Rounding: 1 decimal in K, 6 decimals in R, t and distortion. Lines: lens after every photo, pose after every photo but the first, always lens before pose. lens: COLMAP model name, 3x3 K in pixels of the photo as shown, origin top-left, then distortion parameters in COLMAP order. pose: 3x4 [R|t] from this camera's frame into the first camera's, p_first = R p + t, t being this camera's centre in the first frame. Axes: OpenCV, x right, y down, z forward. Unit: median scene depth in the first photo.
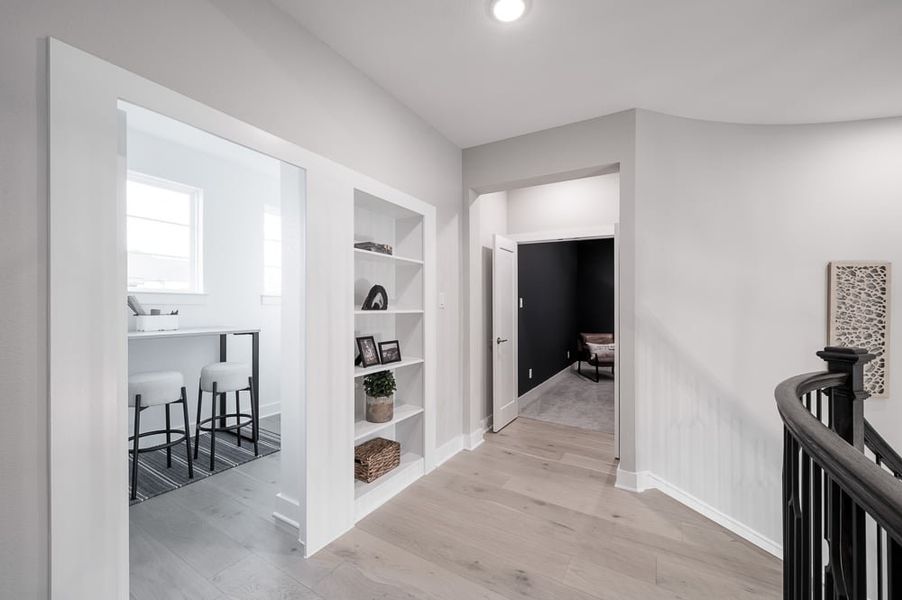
lens RADIAL K [[355.8, 0, 448.3], [0, 355.8, 302.8], [0, 0, 1]] dist [0.000706, 0.000027]
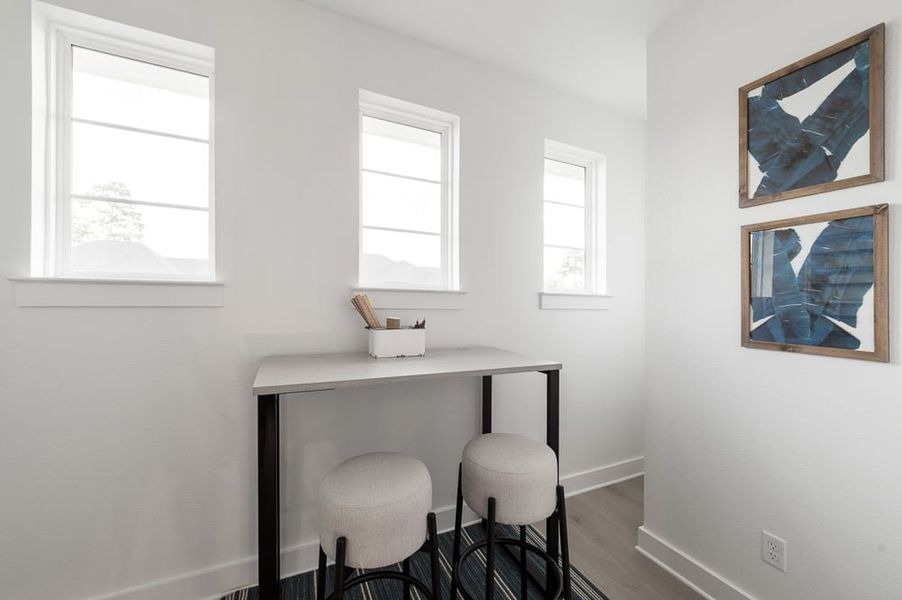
lens RADIAL K [[355.8, 0, 452.7], [0, 355.8, 301.6], [0, 0, 1]] dist [0.000706, 0.000027]
pose [[0.832945, 0.001260, -0.553355, -0.387493], [-0.003313, 0.999991, -0.002710, -0.006573], [0.553346, 0.004091, 0.832941, 0.523076]]
